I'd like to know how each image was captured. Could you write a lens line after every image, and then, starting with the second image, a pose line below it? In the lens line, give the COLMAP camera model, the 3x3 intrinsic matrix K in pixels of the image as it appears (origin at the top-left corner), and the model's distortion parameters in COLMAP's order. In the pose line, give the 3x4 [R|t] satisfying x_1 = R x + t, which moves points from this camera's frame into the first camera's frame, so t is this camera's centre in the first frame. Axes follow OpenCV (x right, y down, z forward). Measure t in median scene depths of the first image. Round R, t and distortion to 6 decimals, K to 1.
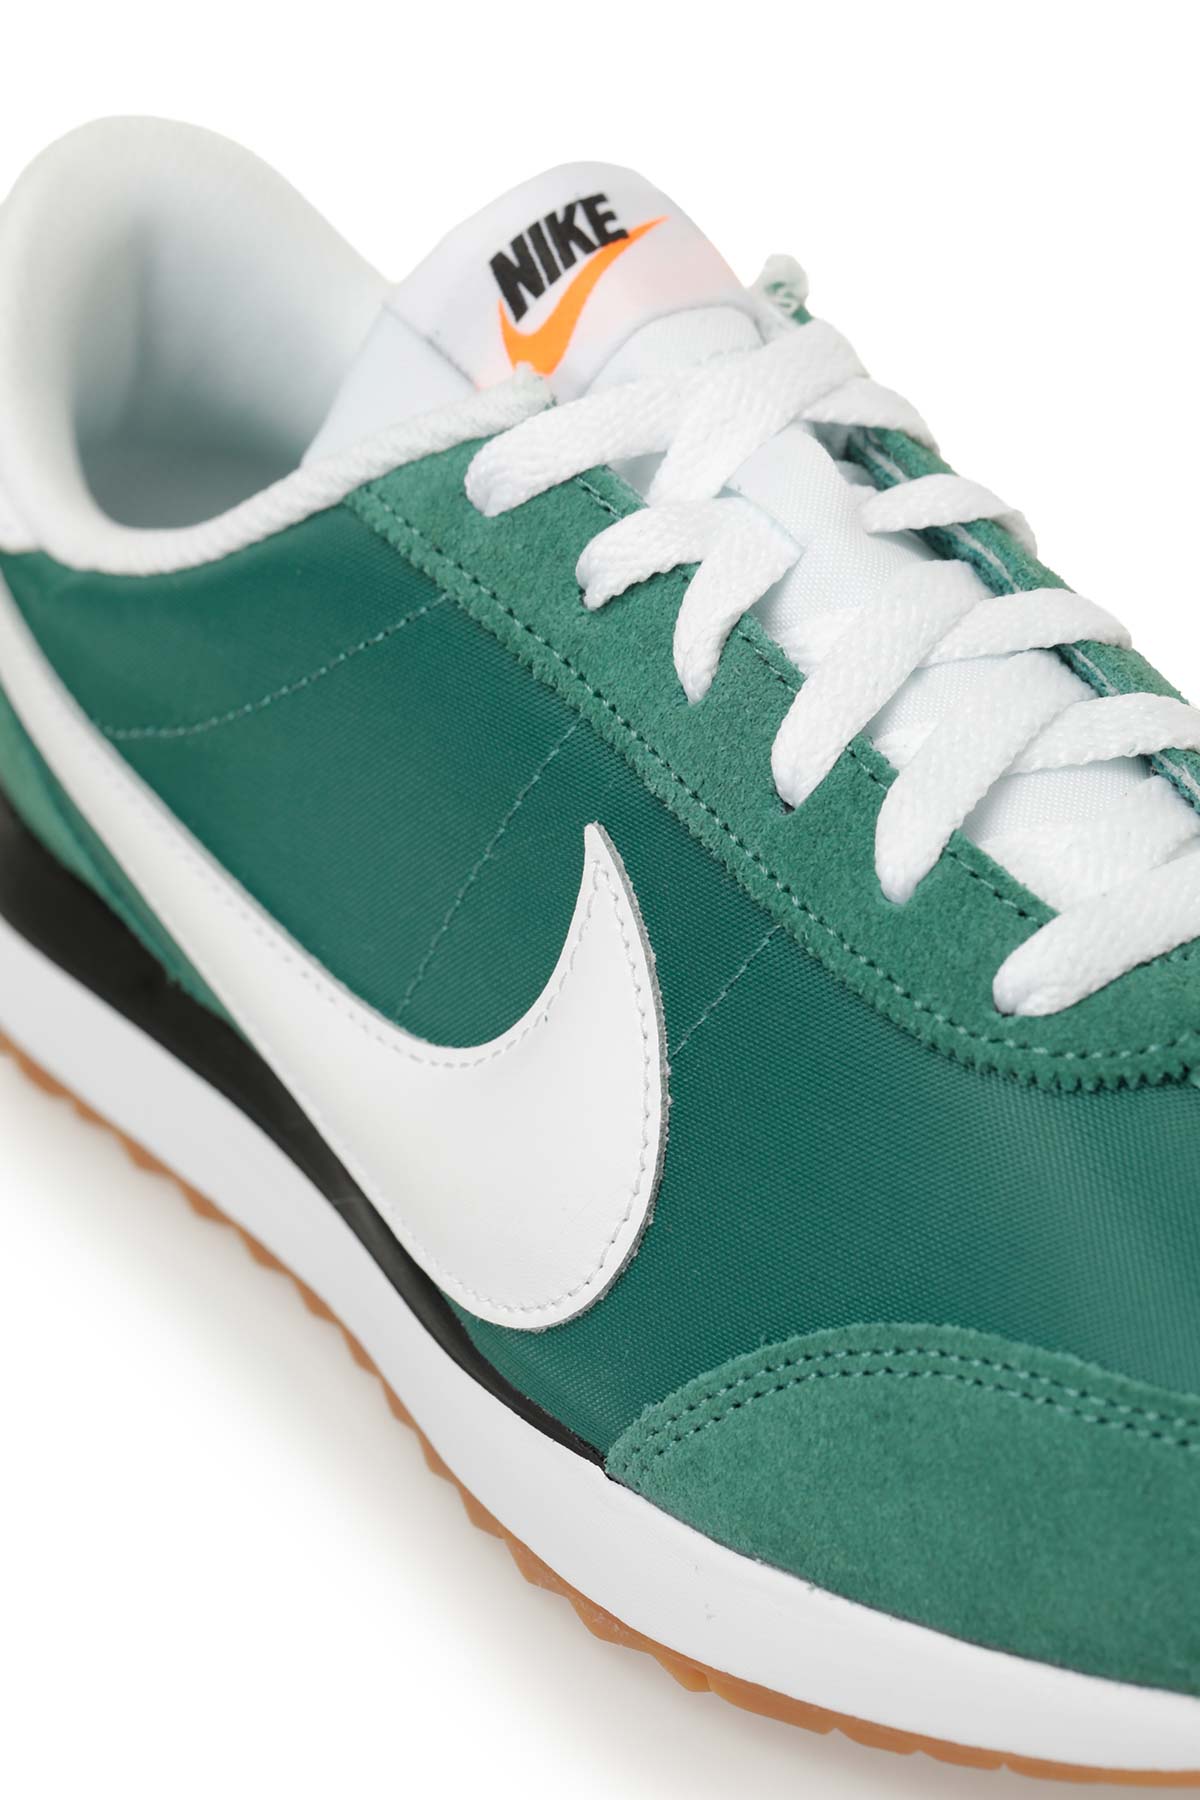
lens RADIAL K [[5490.7, 0, 600.0], [0, 5490.7, 900.0], [0, 0, 1]] dist [-0.217630, -2.277055]
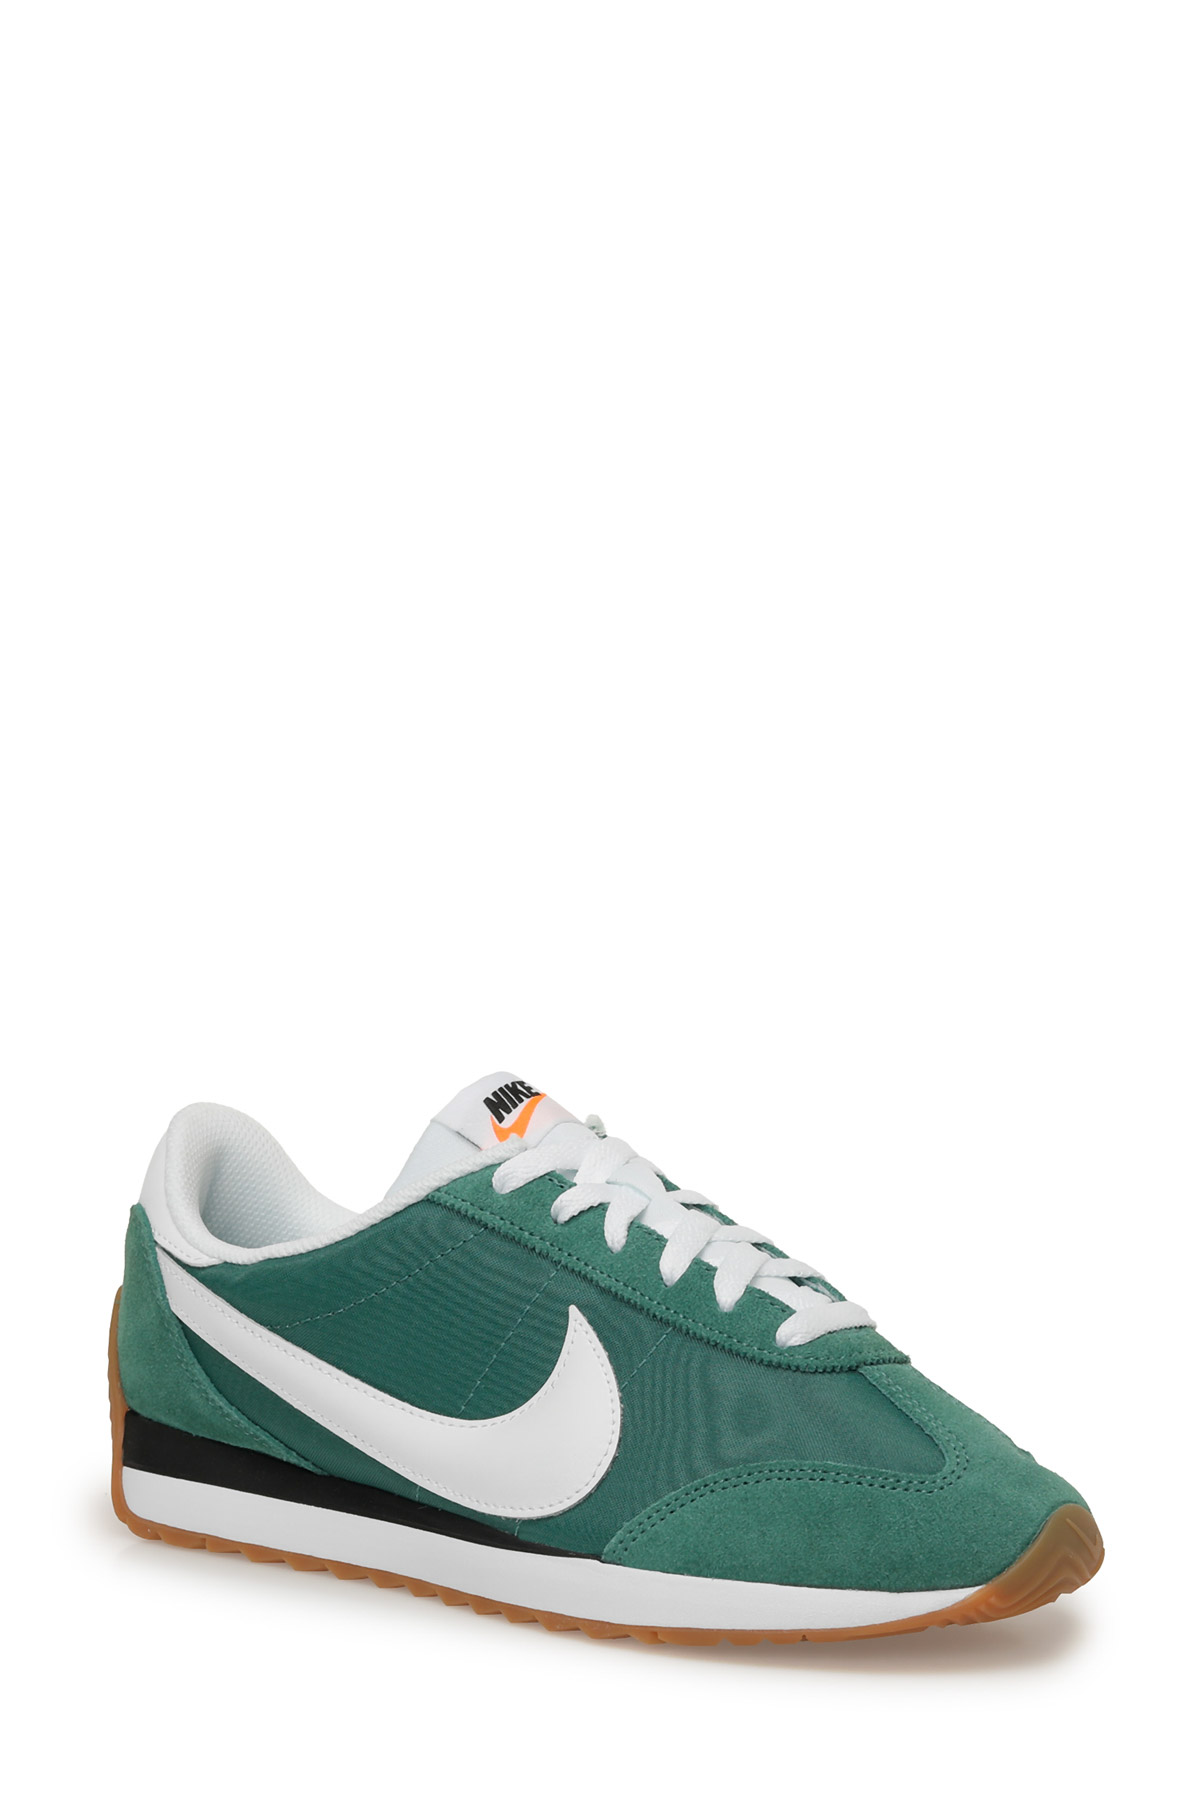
lens RADIAL K [[5490.7, 0, 600.0], [0, 5490.7, 900.0], [0, 0, 1]] dist [-0.217630, -2.277055]
pose [[0.950909, 0.072438, 0.300874, -0.713426], [0.041500, 0.933592, -0.355928, 0.664415], [-0.306676, 0.350941, 0.884754, -1.149009]]
